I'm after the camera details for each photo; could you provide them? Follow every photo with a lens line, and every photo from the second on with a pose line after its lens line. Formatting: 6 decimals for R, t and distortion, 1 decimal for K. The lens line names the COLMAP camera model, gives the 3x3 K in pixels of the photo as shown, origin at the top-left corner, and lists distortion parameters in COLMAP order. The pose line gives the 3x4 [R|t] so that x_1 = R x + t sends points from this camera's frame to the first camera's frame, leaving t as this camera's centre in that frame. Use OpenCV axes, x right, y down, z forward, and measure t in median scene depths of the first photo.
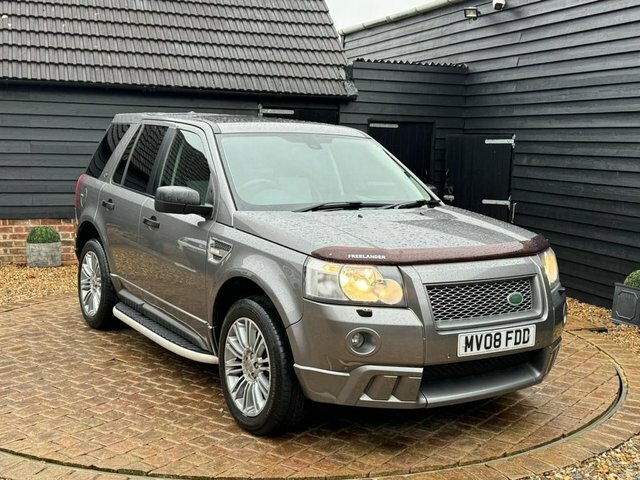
lens RADIAL K [[753.6, 0, 317.2], [0, 753.6, 241.2], [0, 0, 1]] dist [0.217821, -0.444385]
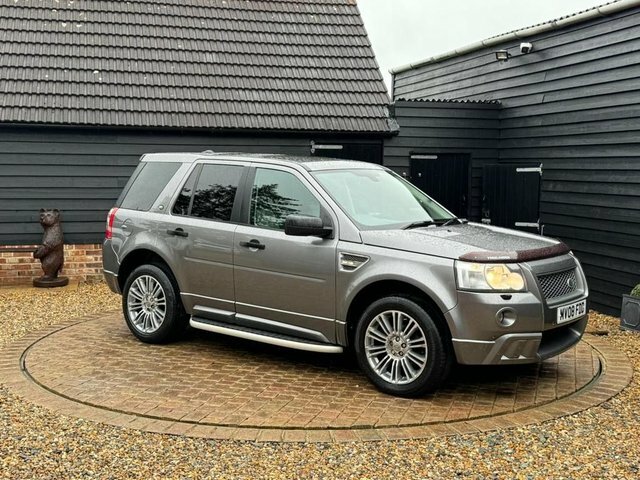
lens RADIAL K [[753.6, 0, 317.2], [0, 753.6, 241.2], [0, 0, 1]] dist [0.217821, -0.444385]
pose [[0.995846, -0.008487, -0.090659, 0.032980], [0.005088, 0.999278, -0.037652, 0.011889], [0.090913, 0.037034, 0.995170, -0.118212]]
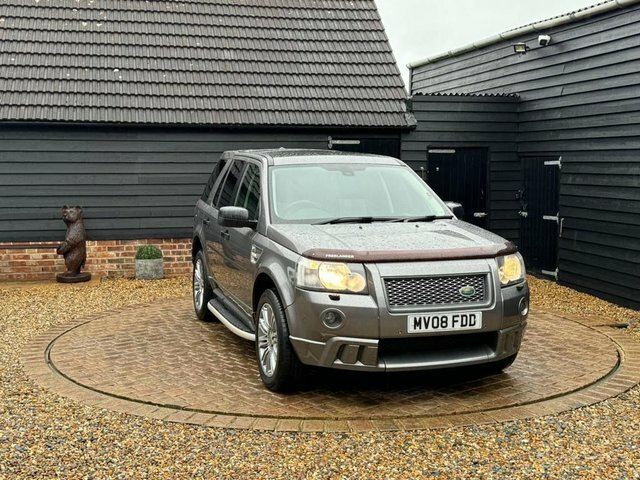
lens RADIAL K [[753.9, 0, 314.5], [0, 753.9, 240.9], [0, 0, 1]] dist [0.220018, -0.453820]
pose [[0.992807, -0.013740, -0.118933, 0.034822], [0.009838, 0.999396, -0.033332, 0.014012], [0.119319, 0.031922, 0.992343, -0.124524]]
